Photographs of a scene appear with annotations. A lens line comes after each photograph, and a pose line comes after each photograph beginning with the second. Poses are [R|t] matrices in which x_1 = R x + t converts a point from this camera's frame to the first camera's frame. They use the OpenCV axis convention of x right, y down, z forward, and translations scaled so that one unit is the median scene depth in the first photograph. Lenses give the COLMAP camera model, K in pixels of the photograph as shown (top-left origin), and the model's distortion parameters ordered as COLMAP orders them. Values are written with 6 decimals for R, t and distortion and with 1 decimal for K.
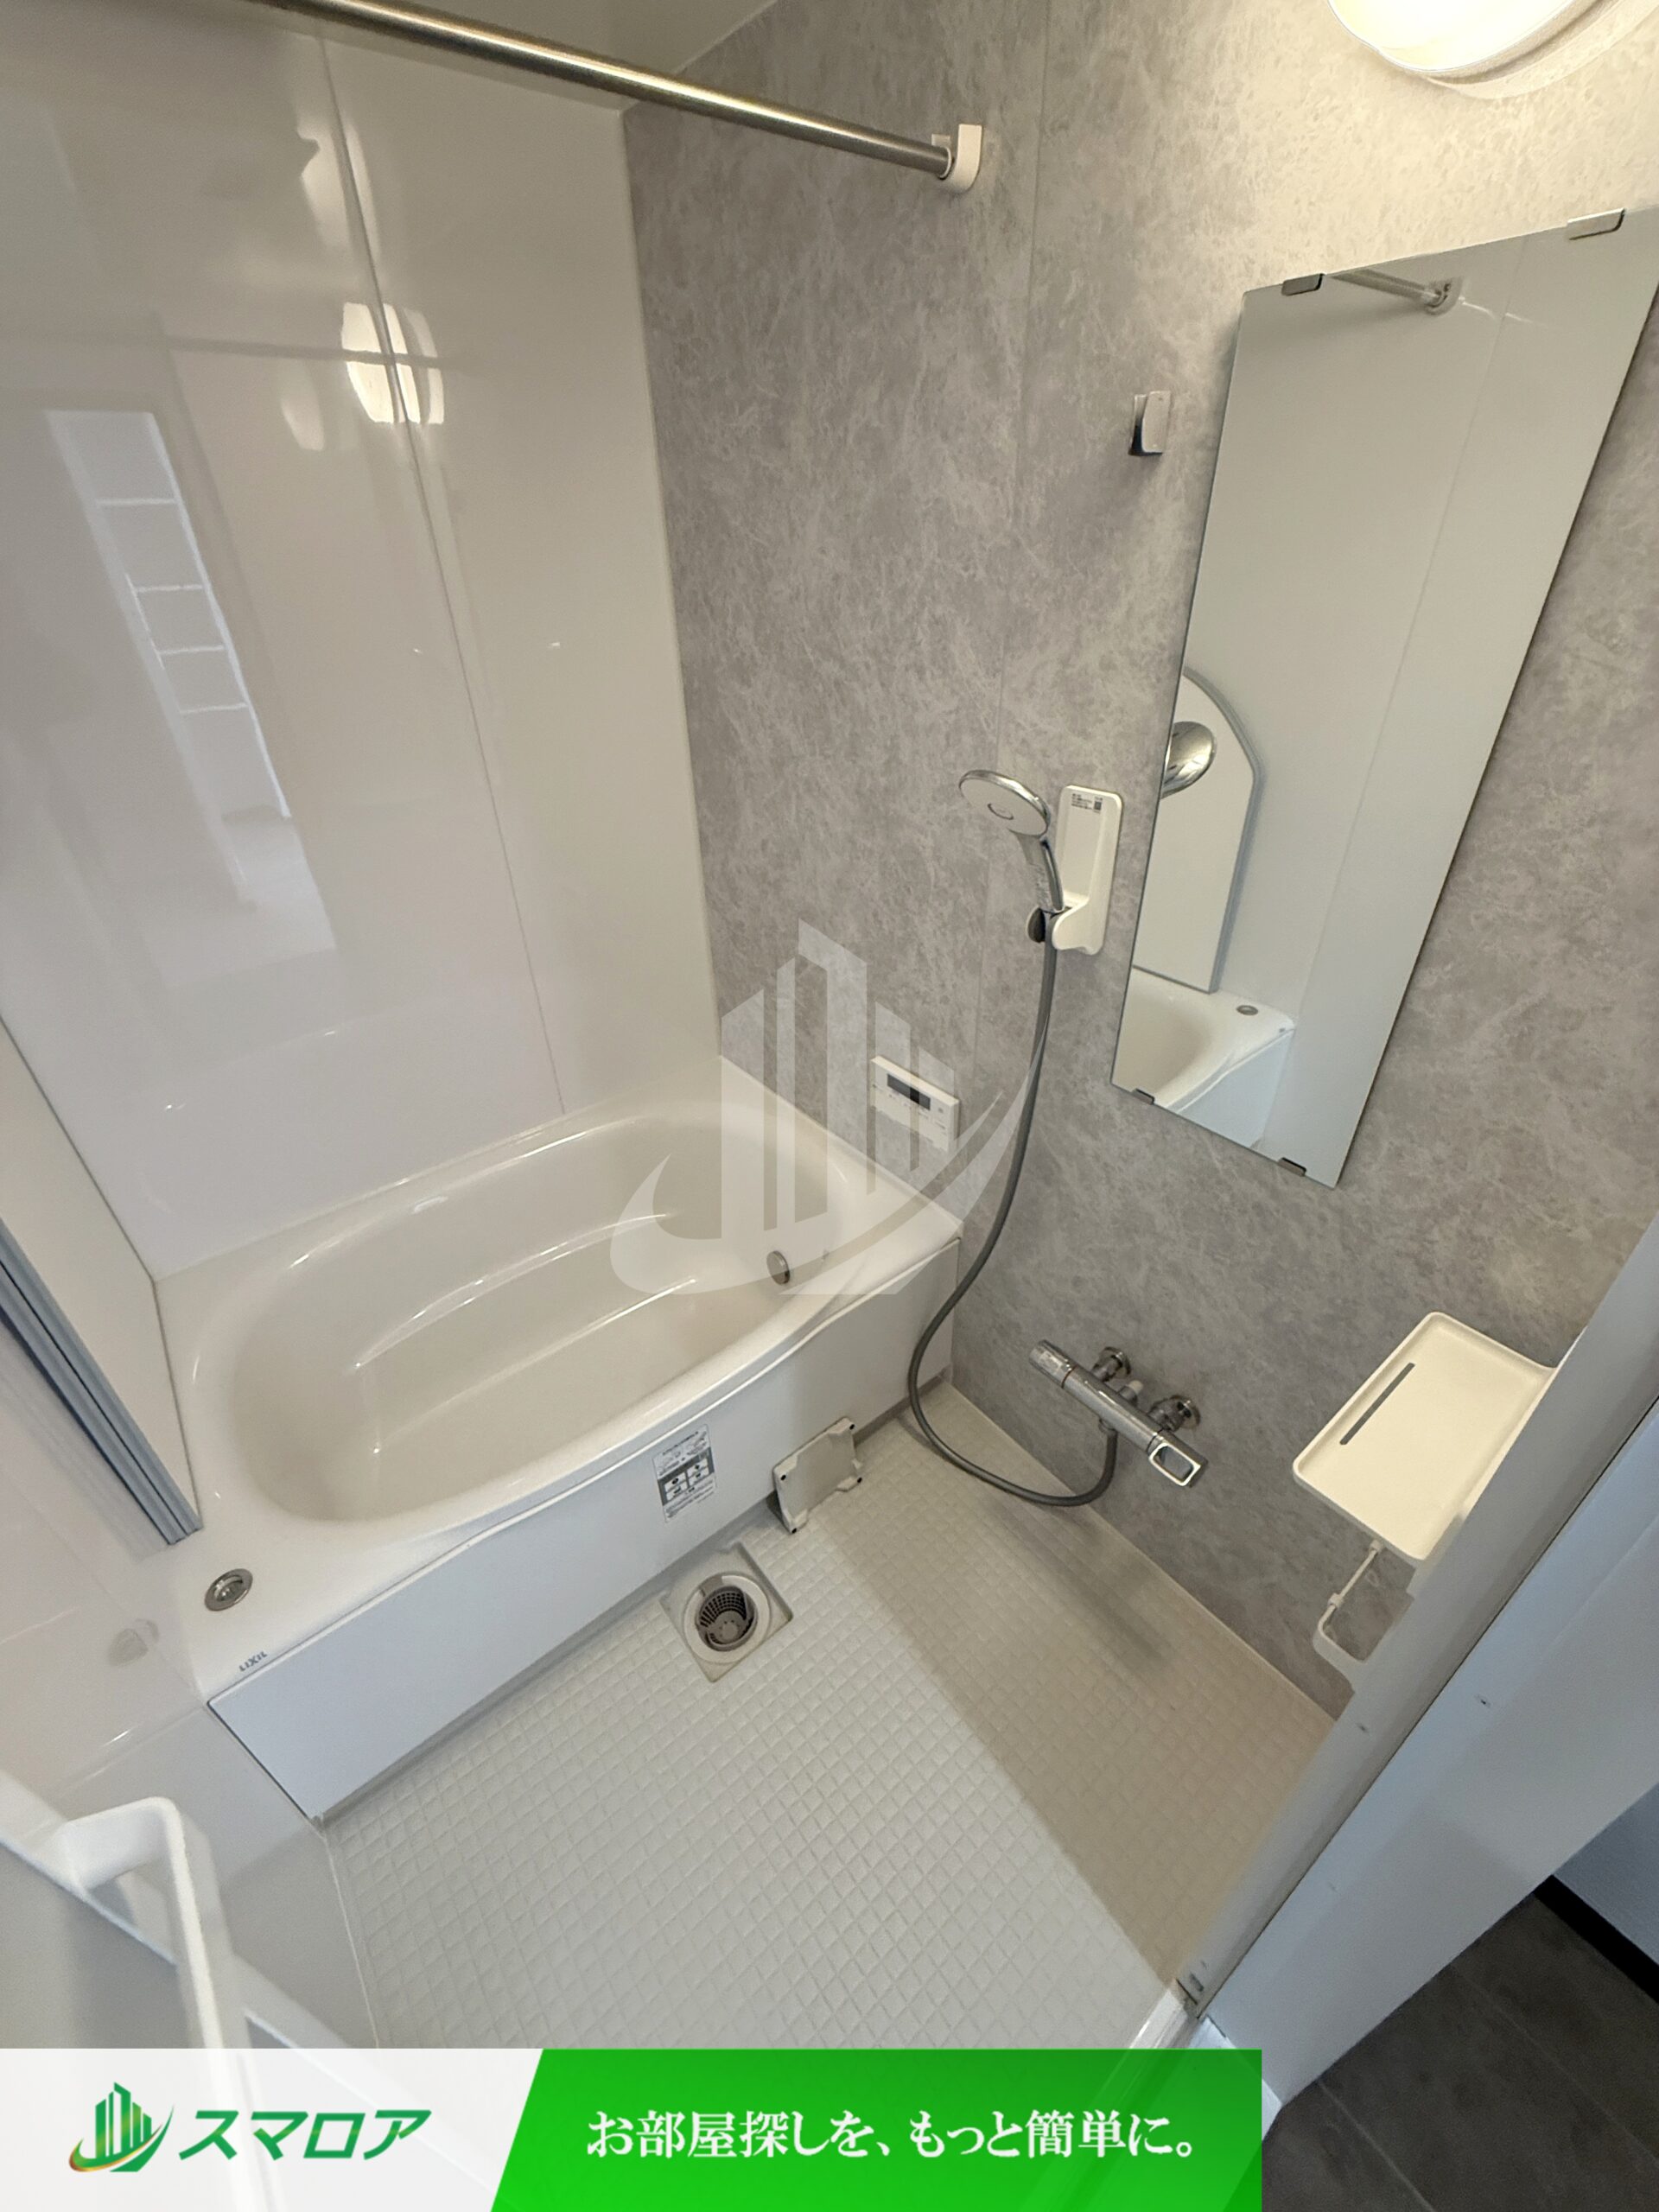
lens RADIAL K [[880.9, 0, 827.5], [0, 880.9, 1102.5], [0, 0, 1]] dist [0.000045, -0.000150]
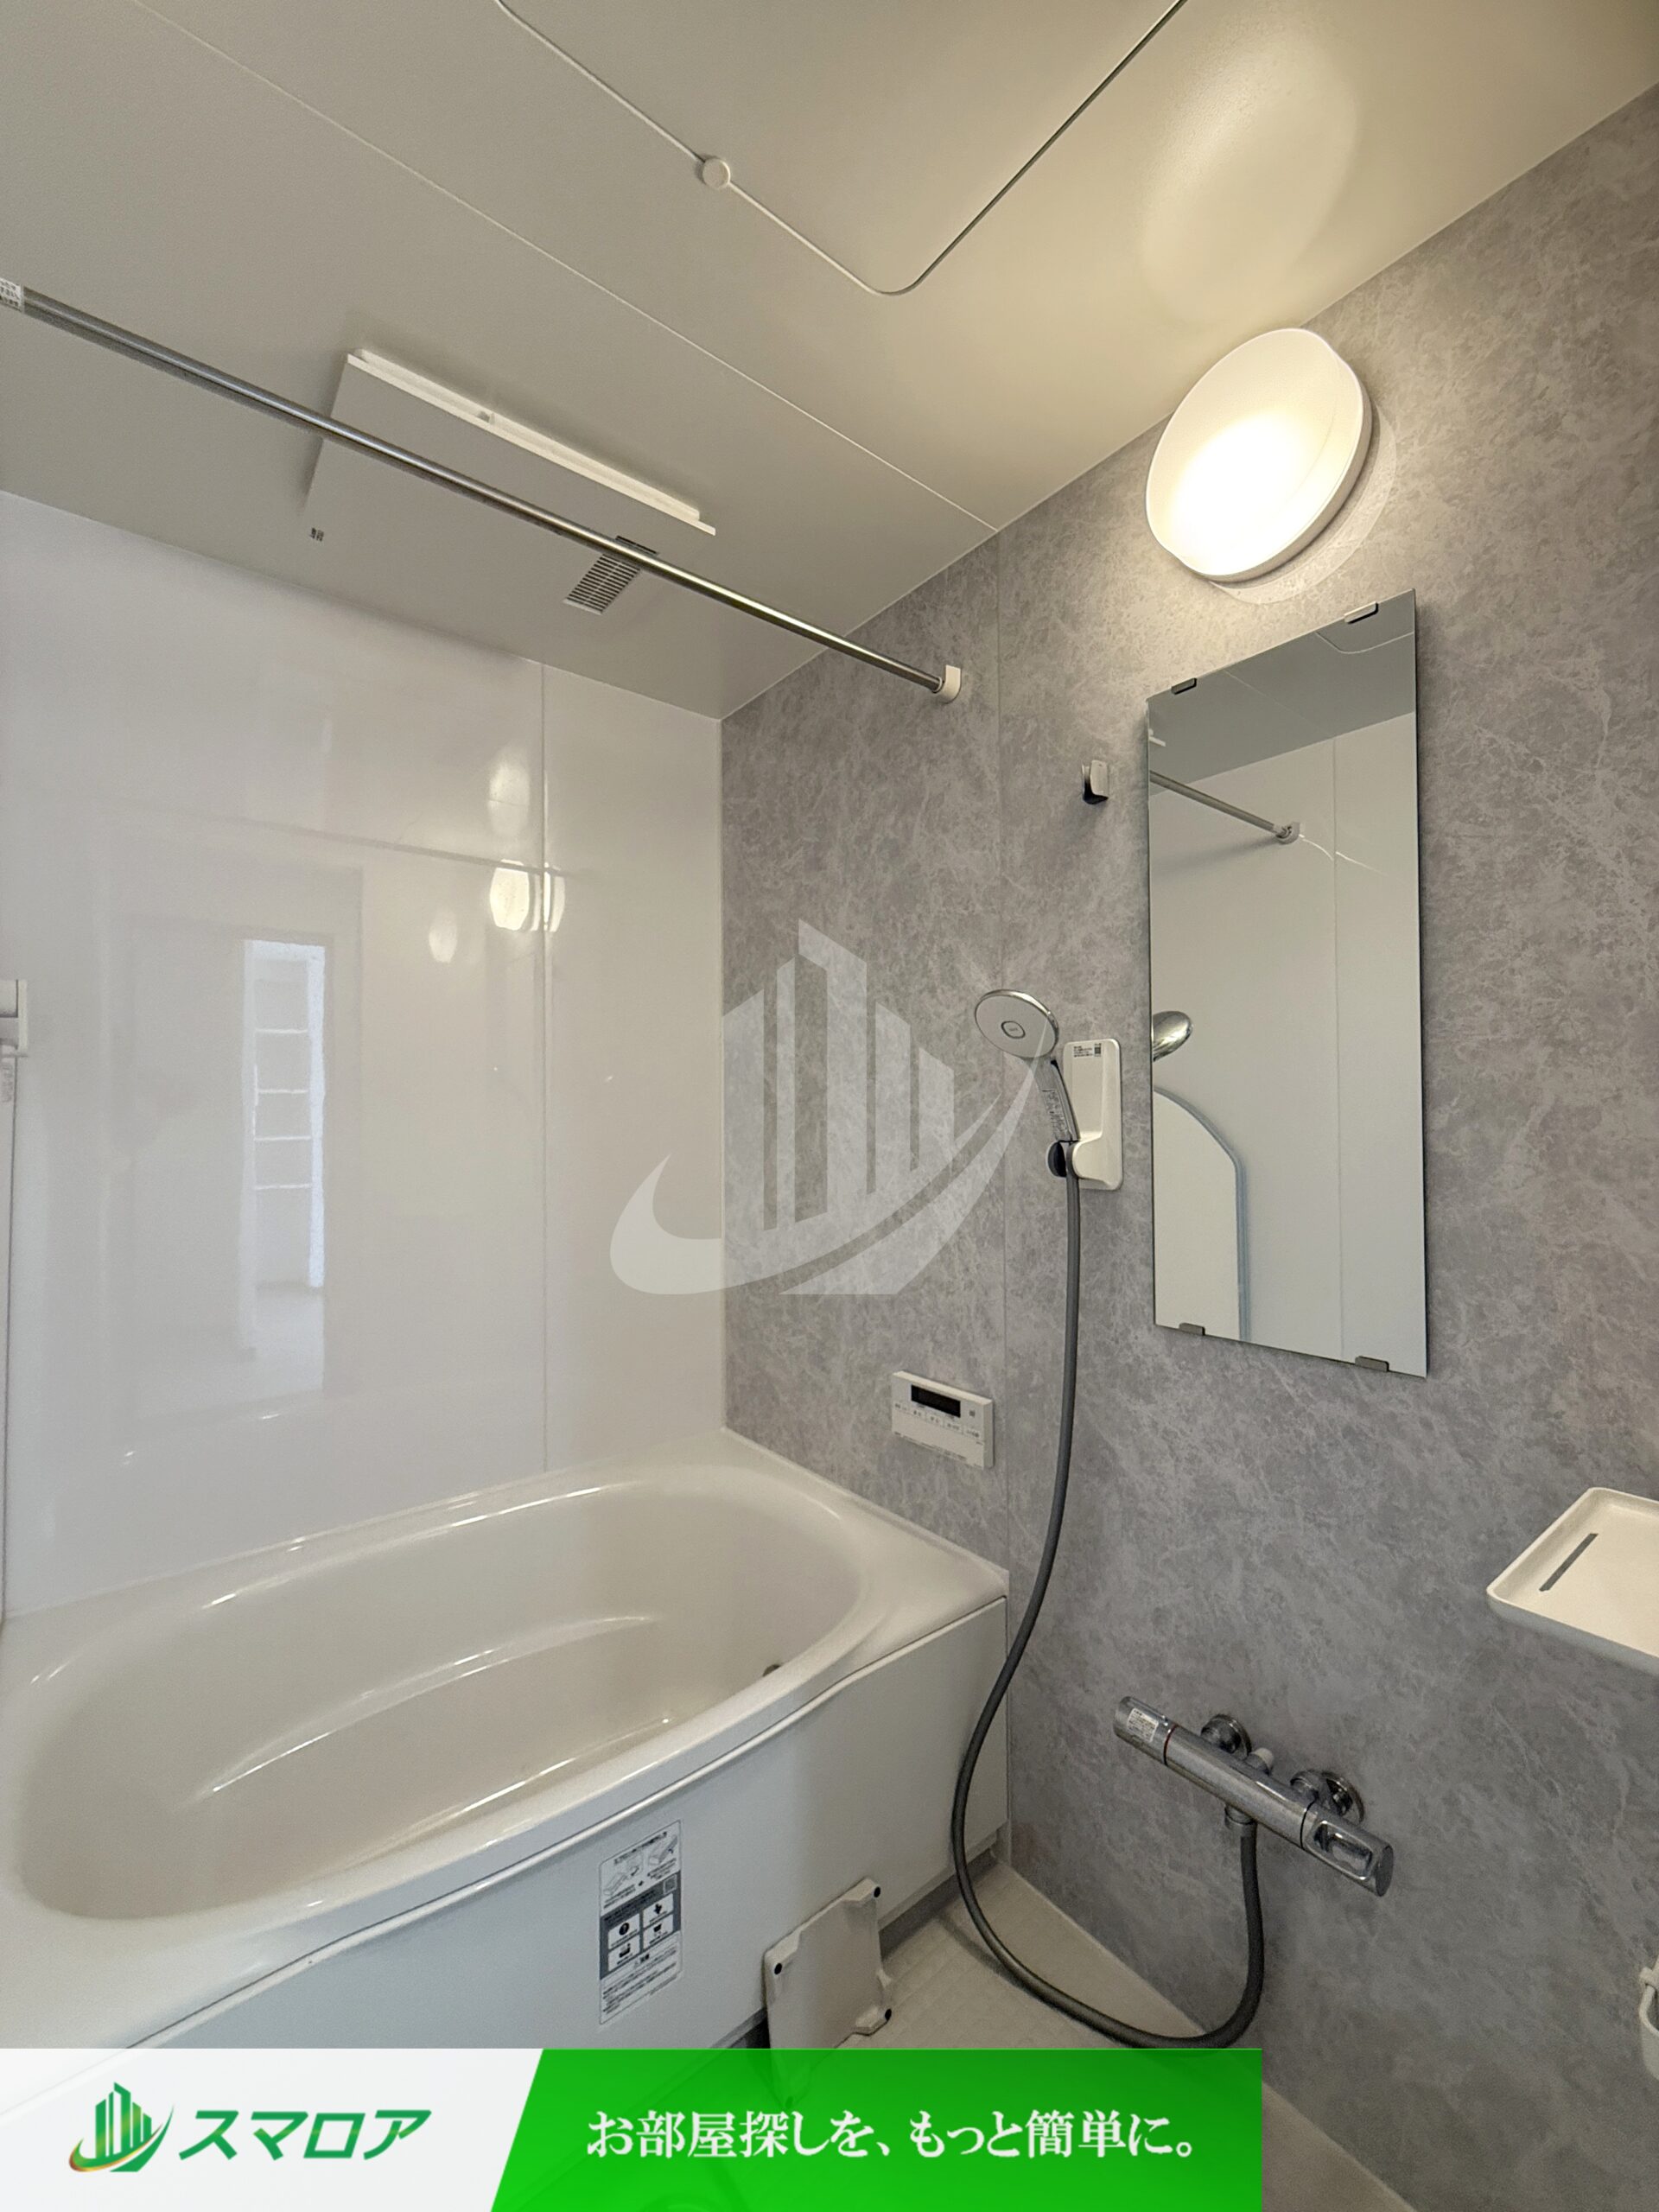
lens RADIAL K [[880.9, 0, 828.9], [0, 880.9, 1108.2], [0, 0, 1]] dist [0.000045, -0.000150]
pose [[0.999779, 0.020833, -0.002706, -0.031129], [-0.018880, 0.834534, -0.550634, 0.330863], [-0.009213, 0.550563, 0.834743, 0.095014]]
